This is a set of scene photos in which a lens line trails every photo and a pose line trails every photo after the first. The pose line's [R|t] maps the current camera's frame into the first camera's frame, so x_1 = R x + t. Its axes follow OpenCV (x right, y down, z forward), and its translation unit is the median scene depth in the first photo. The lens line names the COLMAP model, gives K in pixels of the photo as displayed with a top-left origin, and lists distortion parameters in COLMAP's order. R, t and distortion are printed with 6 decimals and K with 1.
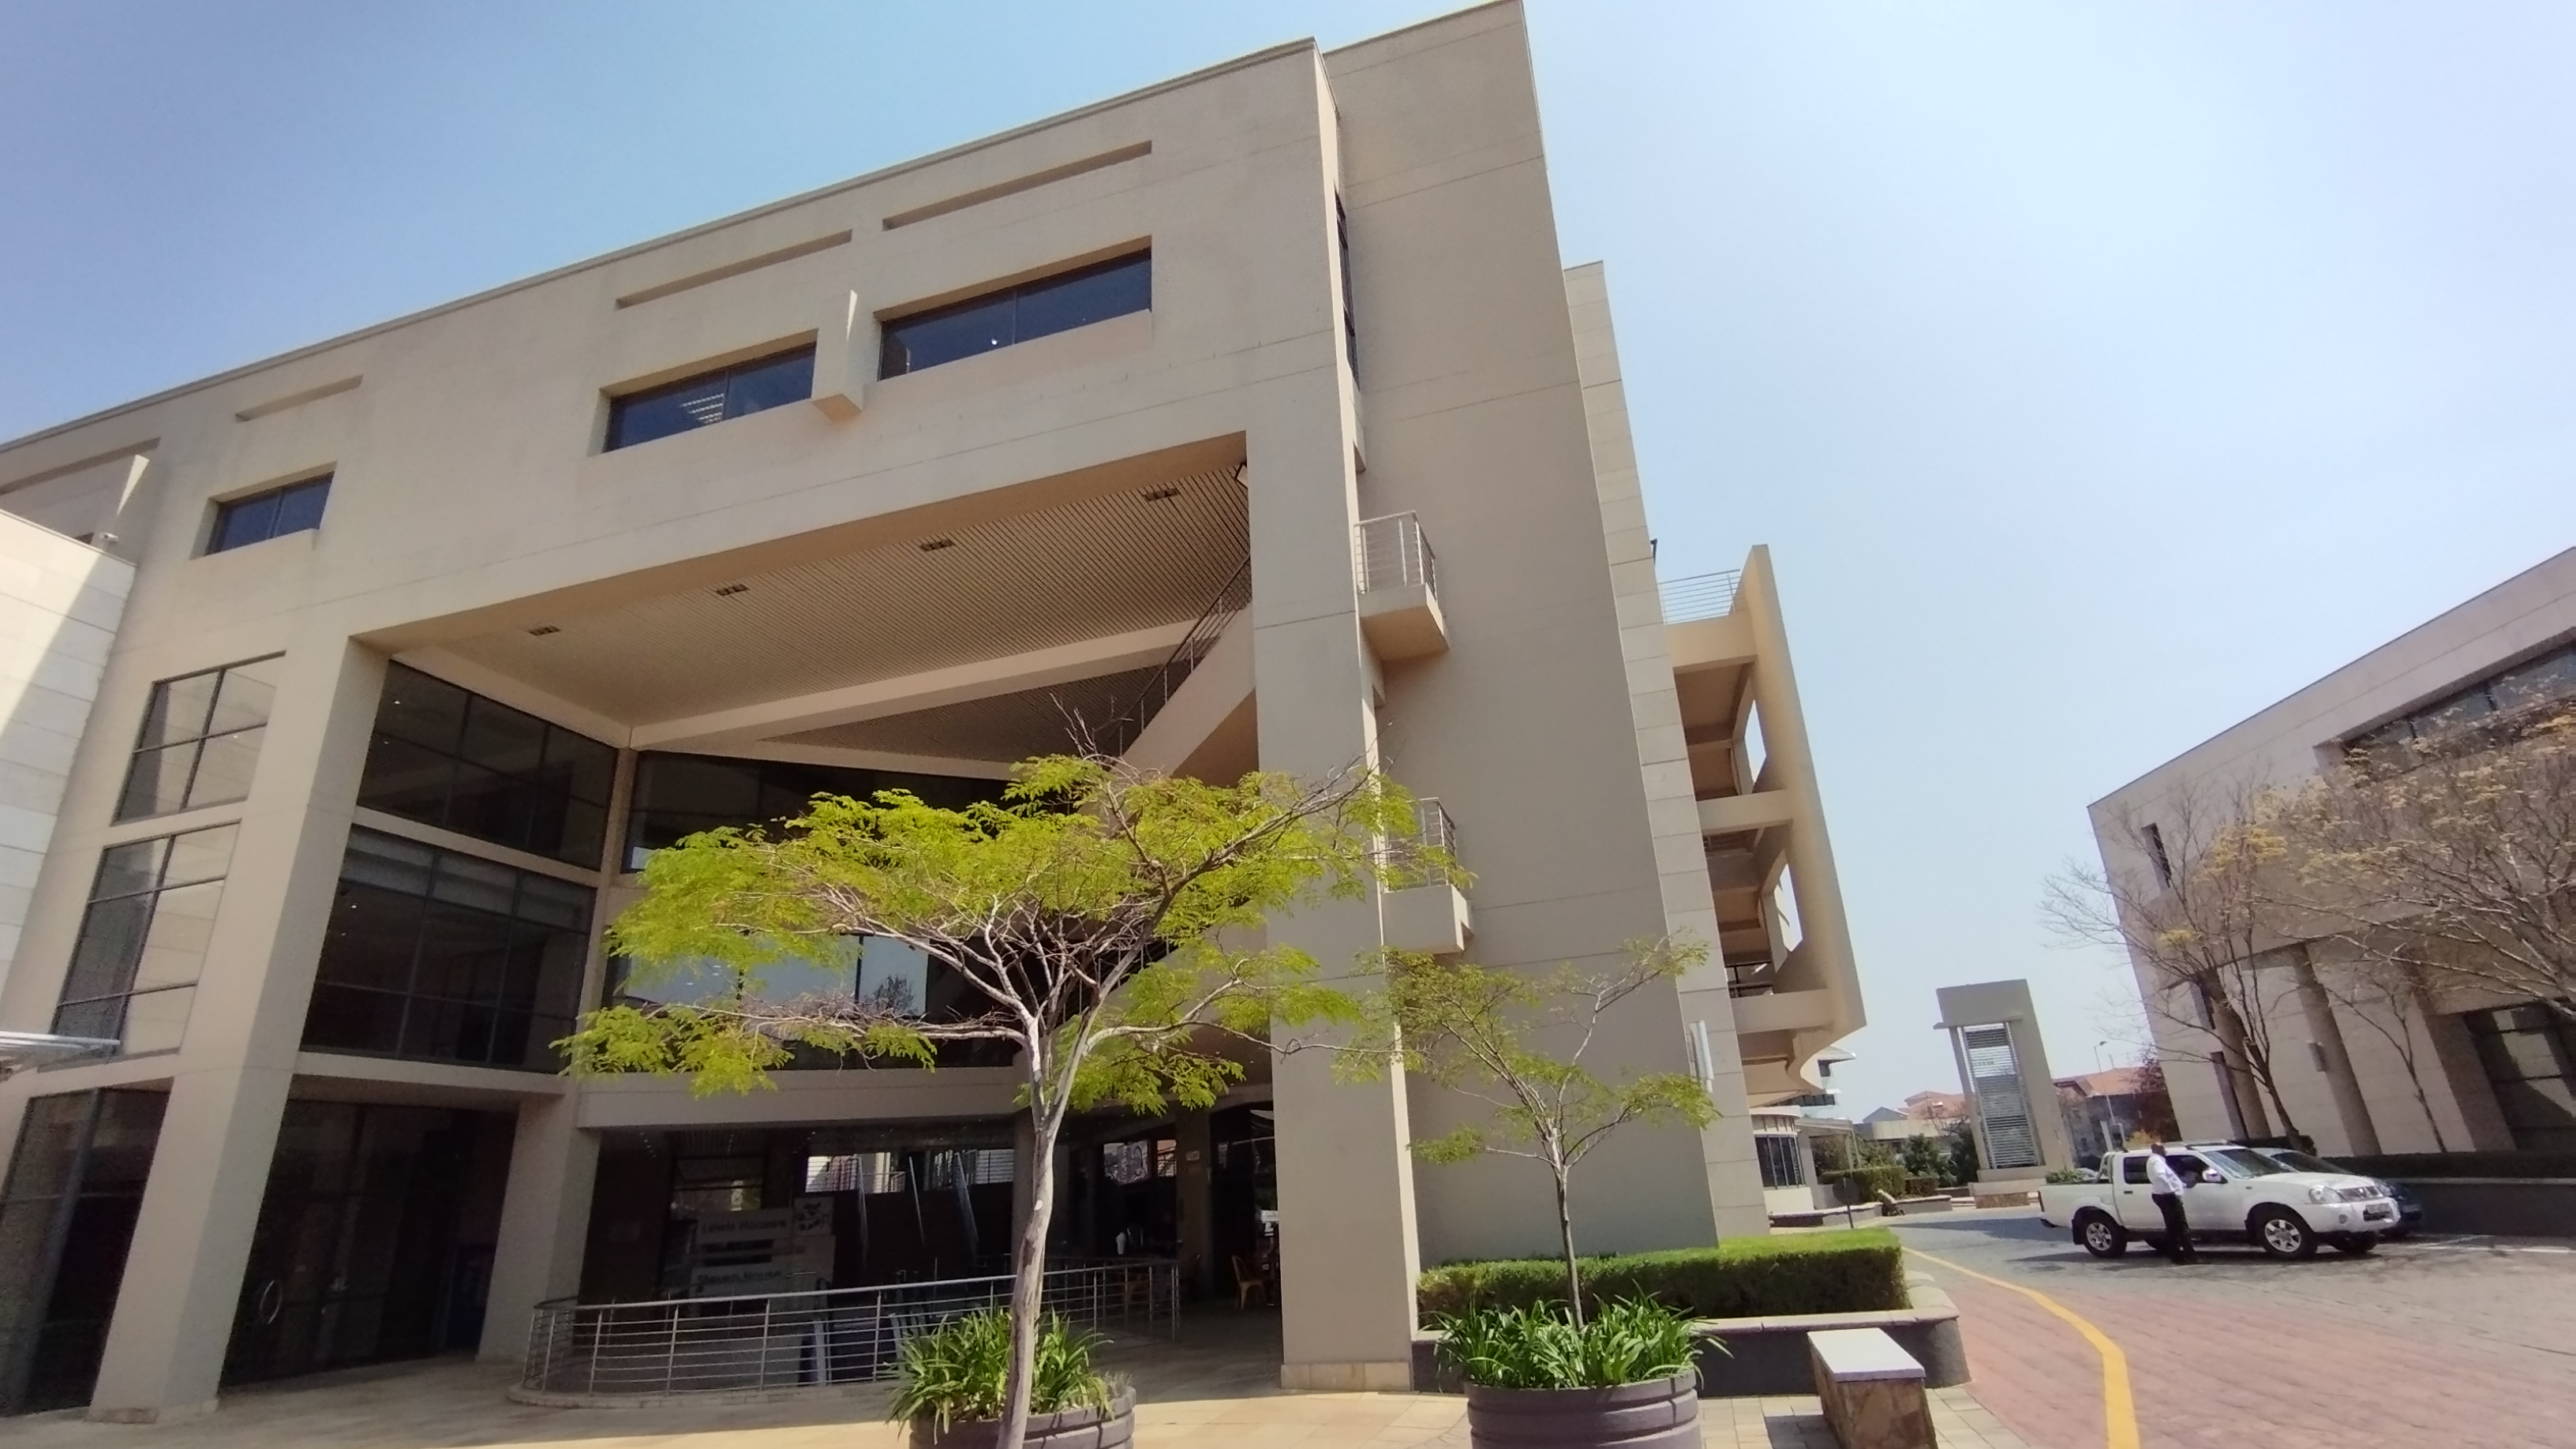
lens RADIAL K [[1196.9, 0, 1307.7], [0, 1196.9, 768.5], [0, 0, 1]] dist [0.001212, -0.000548]
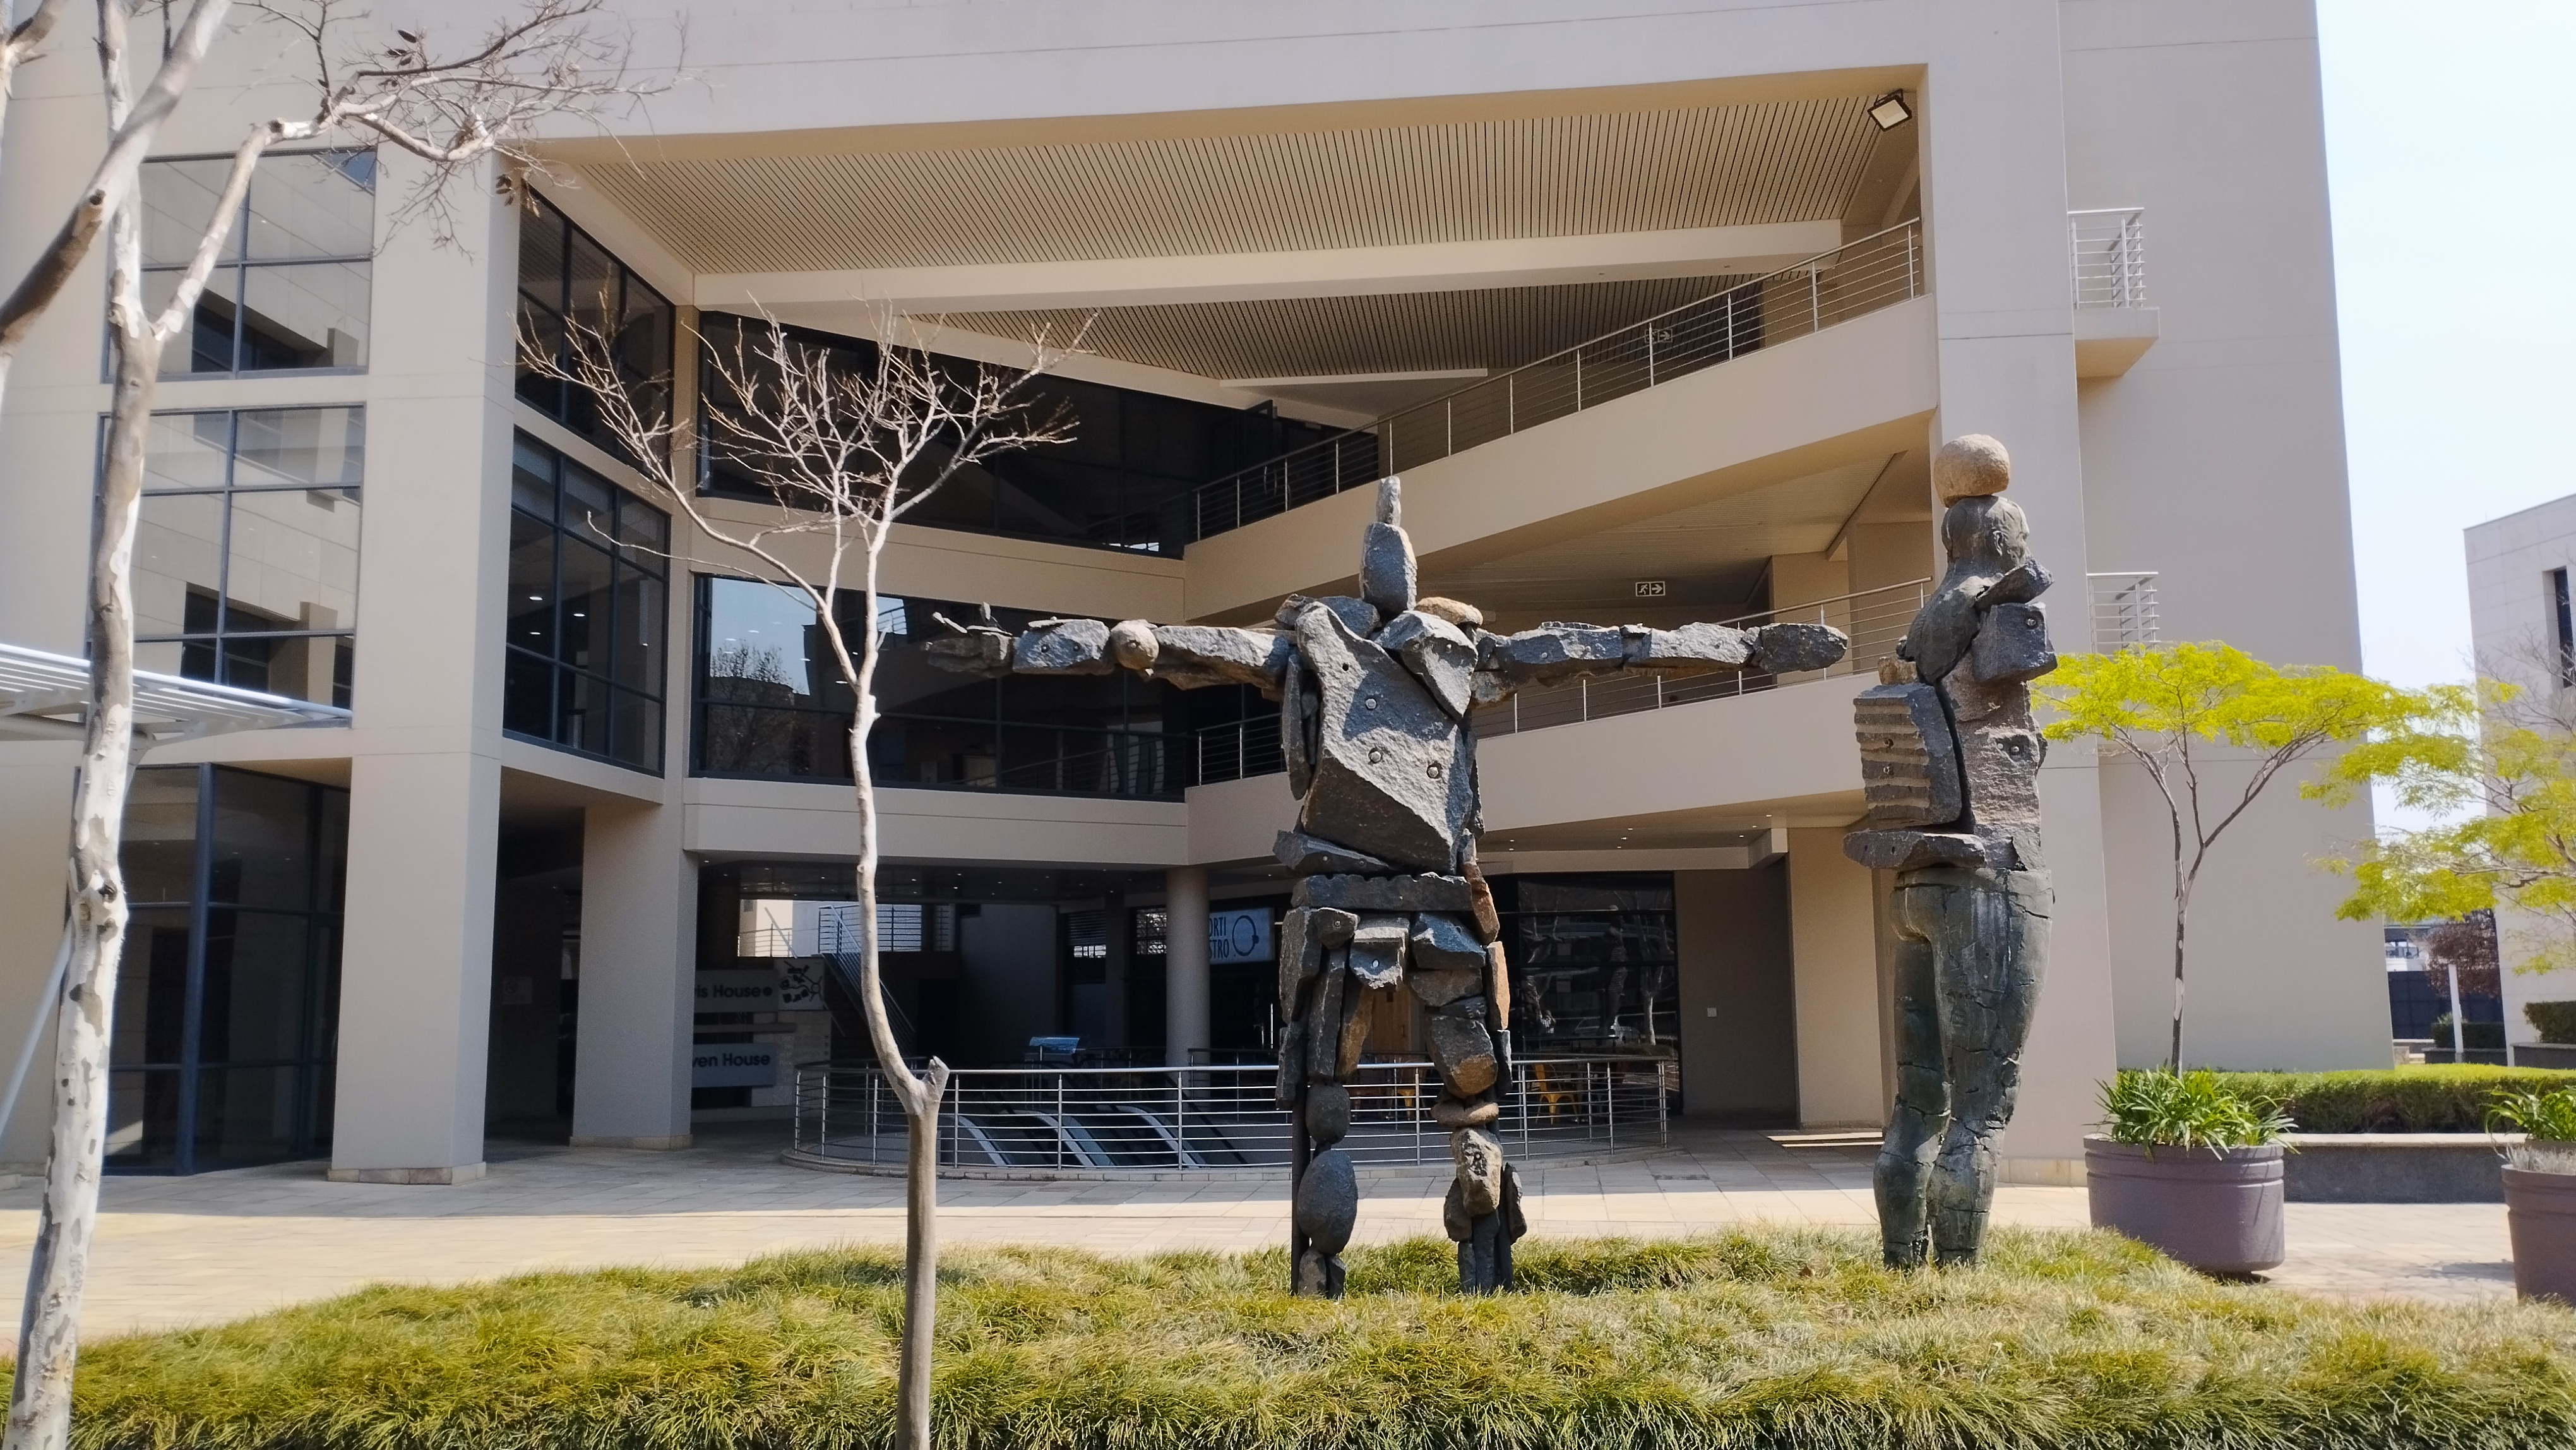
lens RADIAL K [[2074.2, 0, 1269.7], [0, 2074.2, 728.4], [0, 0, 1]] dist [0.078118, 0.002526]
pose [[0.985157, 0.072660, 0.155519, -0.497723], [-0.103537, 0.974159, 0.200736, -0.066317], [-0.136915, -0.213858, 0.967222, -0.272687]]
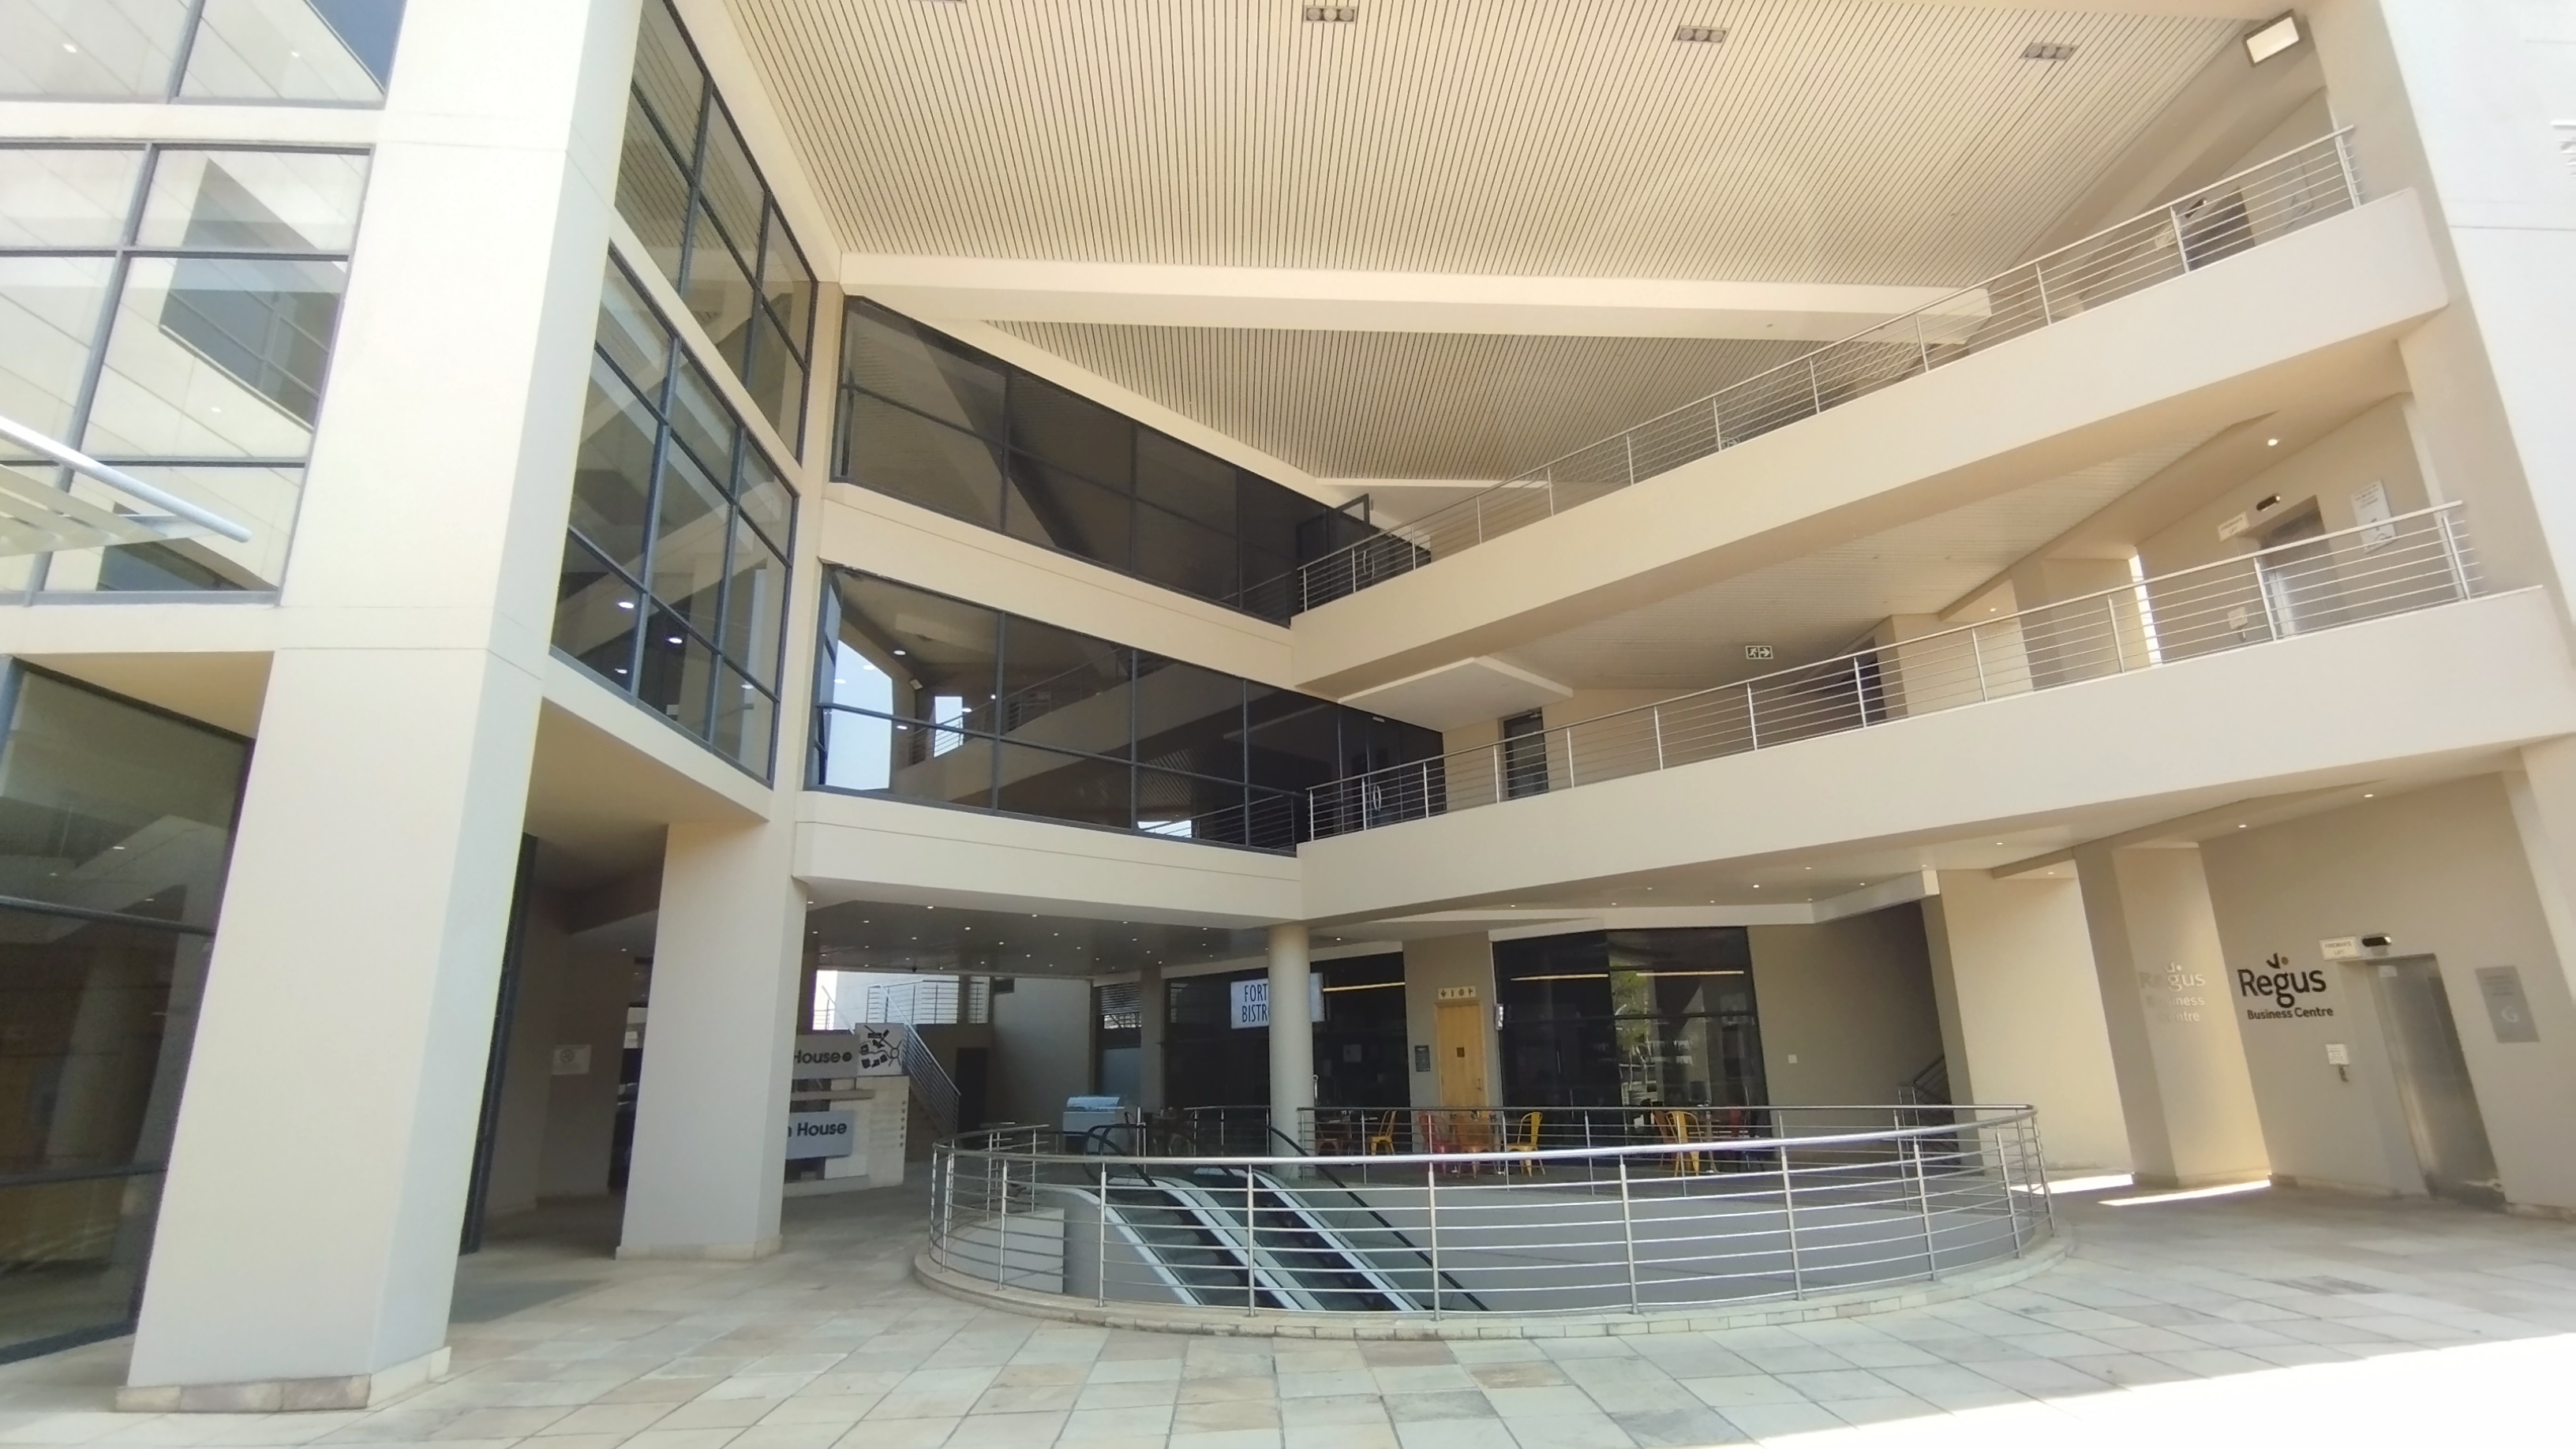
lens RADIAL K [[1214.6, 0, 1331.9], [0, 1214.6, 738.8], [0, 0, 1]] dist [-0.011920, 0.012532]
pose [[0.938580, 0.121340, 0.323025, -0.603345], [-0.143832, 0.988505, 0.046597, 0.177173], [-0.313657, -0.090197, 0.945243, 0.376024]]
